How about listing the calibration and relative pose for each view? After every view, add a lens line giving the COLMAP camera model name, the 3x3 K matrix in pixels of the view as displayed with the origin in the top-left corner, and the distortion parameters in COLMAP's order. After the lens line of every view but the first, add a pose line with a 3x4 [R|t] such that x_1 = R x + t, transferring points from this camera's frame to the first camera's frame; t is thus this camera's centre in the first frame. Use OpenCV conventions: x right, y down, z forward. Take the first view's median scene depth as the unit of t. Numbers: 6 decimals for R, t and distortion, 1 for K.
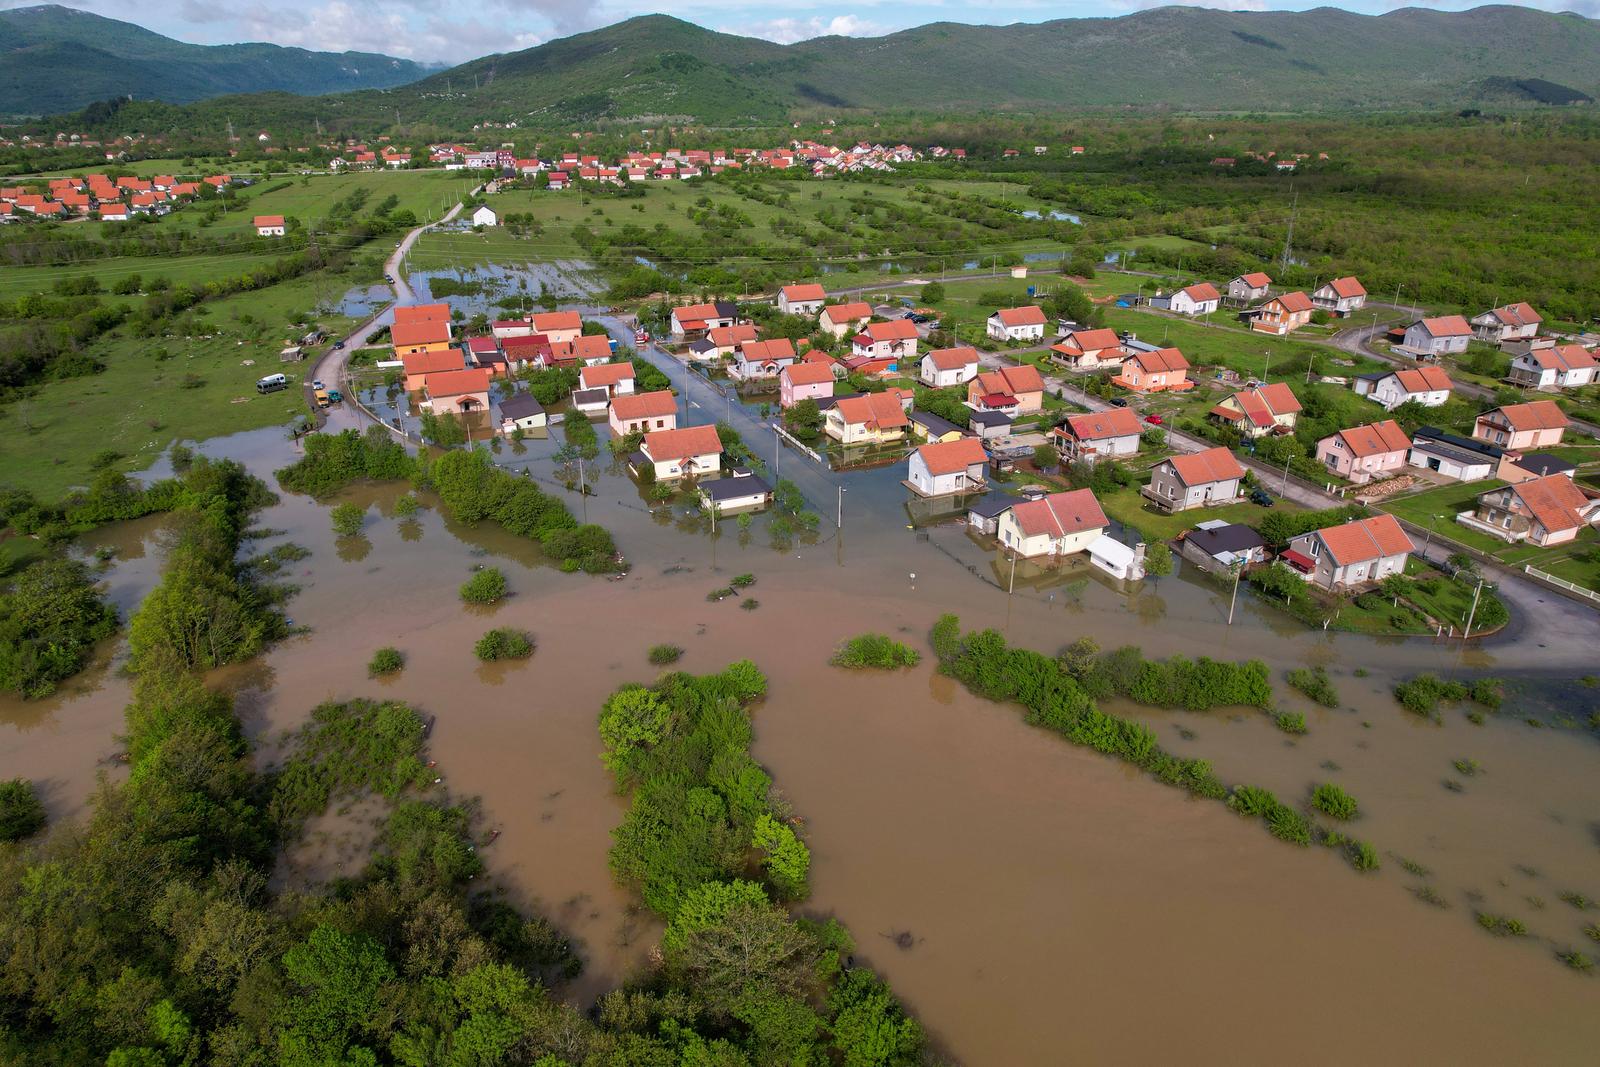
lens RADIAL K [[1028.0, 0, 806.8], [0, 1028.0, 532.8], [0, 0, 1]] dist [-0.052142, 0.050243]
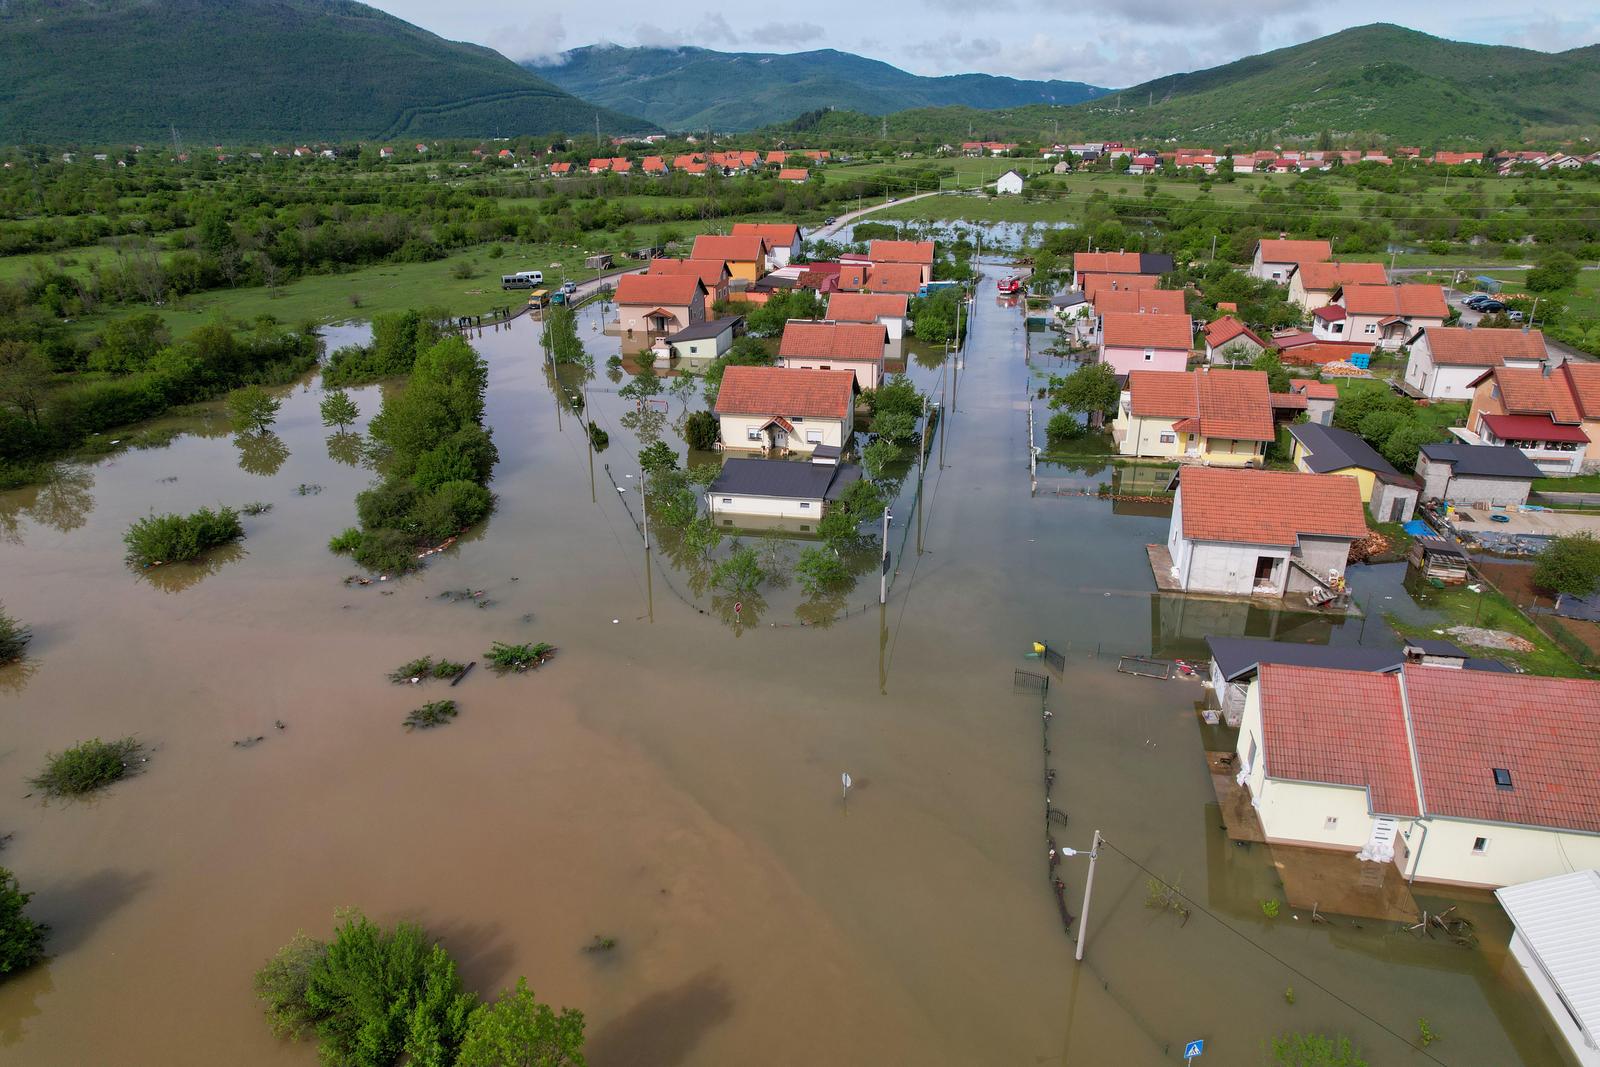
lens RADIAL K [[1028.0, 0, 806.9], [0, 1028.0, 536.2], [0, 0, 1]] dist [-0.052142, 0.050243]
pose [[0.816735, 0.213936, -0.535888, 0.169569], [-0.227695, 0.972854, 0.041355, -0.031613], [0.530188, 0.088243, 0.843276, 0.459904]]
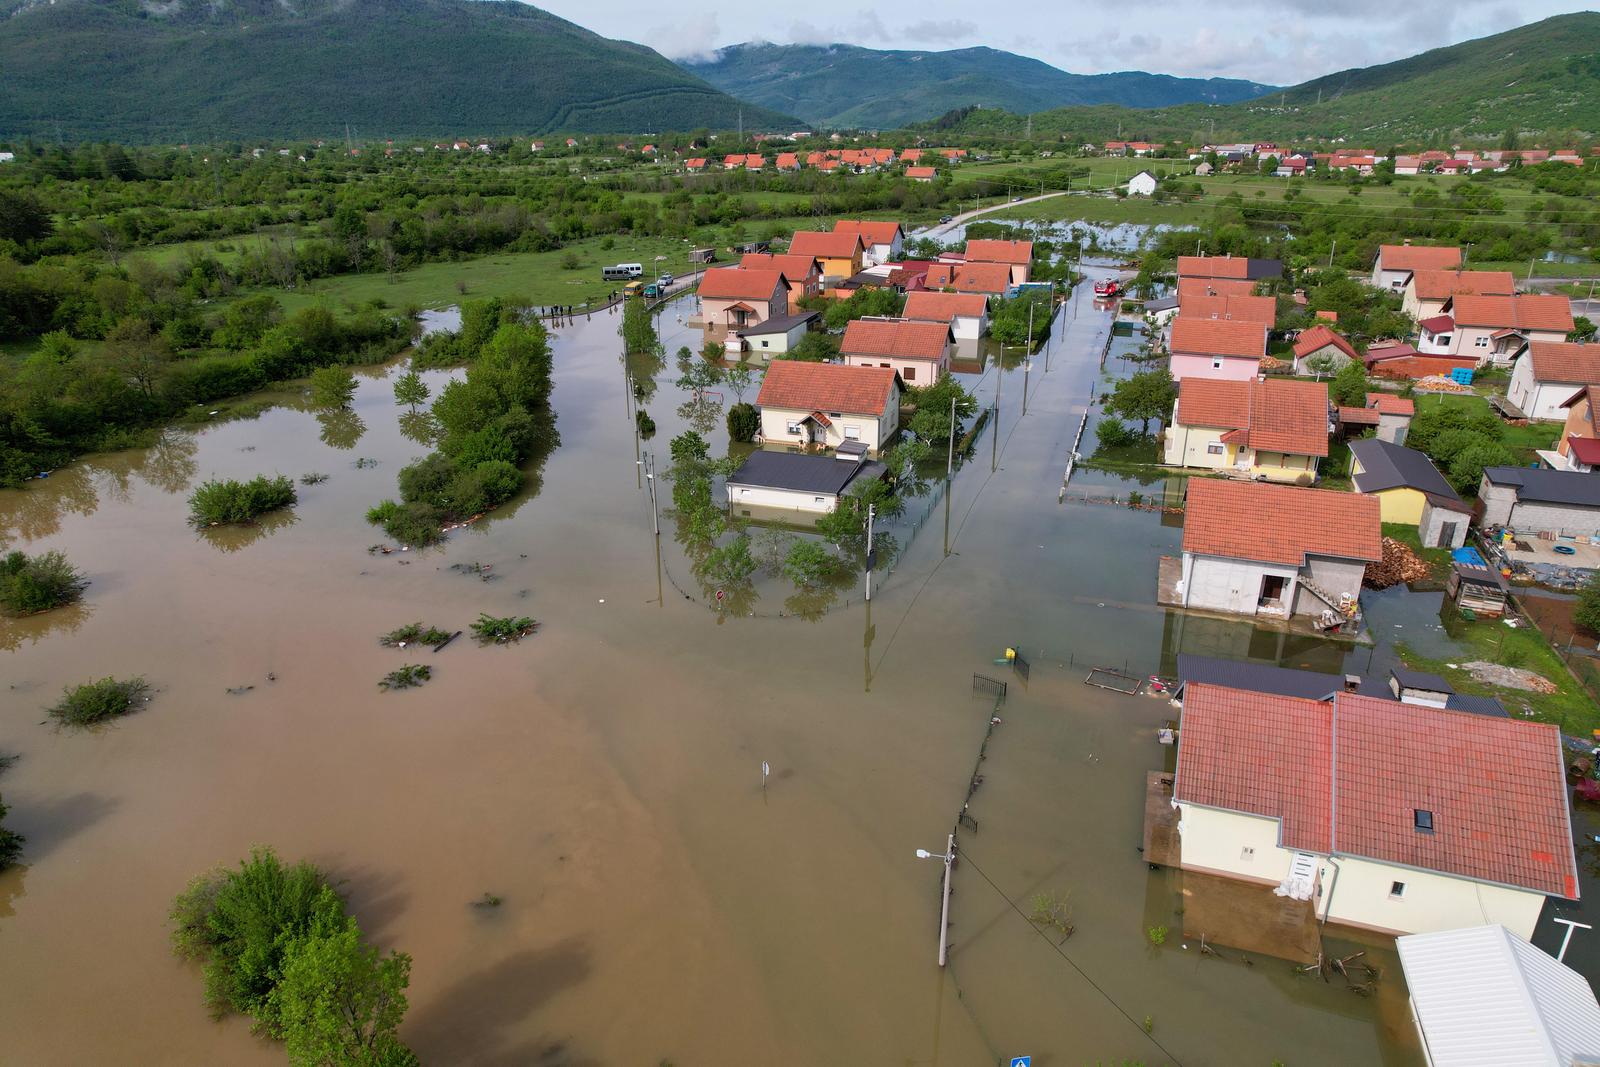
lens RADIAL K [[1028.0, 0, 805.1], [0, 1028.0, 540.0], [0, 0, 1]] dist [-0.052142, 0.050243]
pose [[0.729939, 0.257723, -0.633062, 0.204758], [-0.271091, 0.959388, 0.077997, -0.040899], [0.627454, 0.114684, 0.770161, 0.483456]]
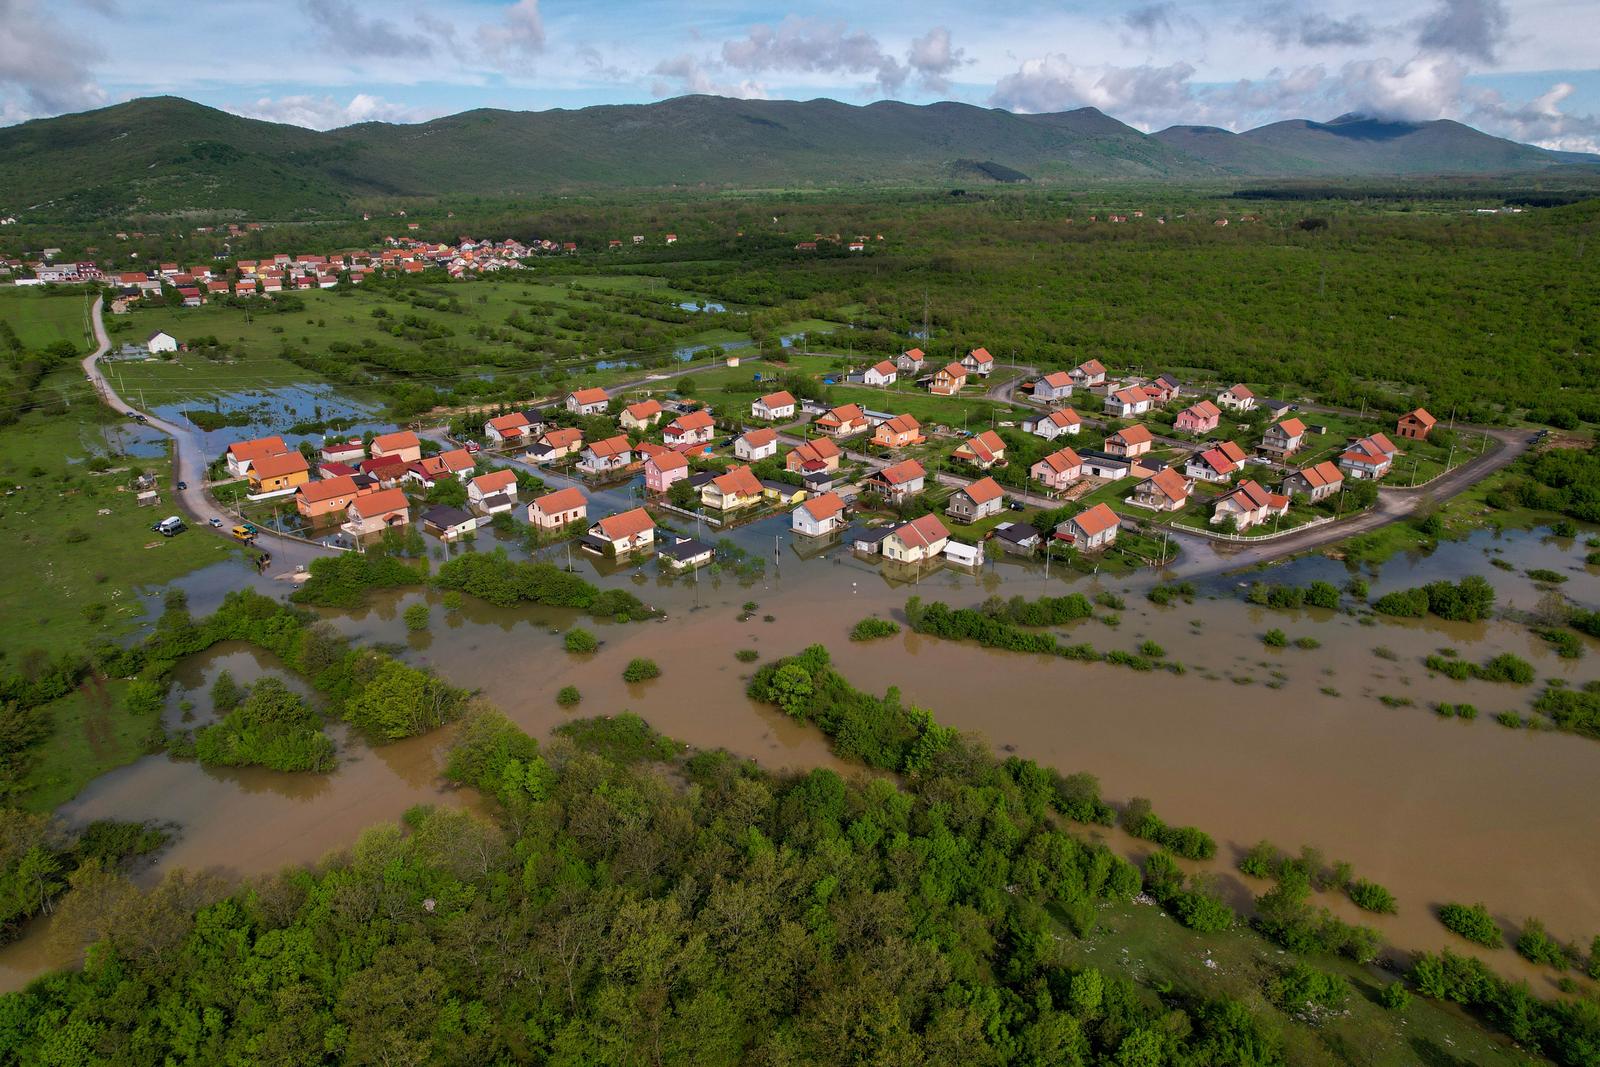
lens RADIAL K [[1028.0, 0, 798.2], [0, 1028.0, 536.6], [0, 0, 1]] dist [-0.052142, 0.050243]
pose [[0.915102, -0.140538, 0.377939, -0.350588], [0.163659, 0.986073, -0.029592, 0.002578], [-0.368516, 0.088932, 0.925358, -0.243887]]
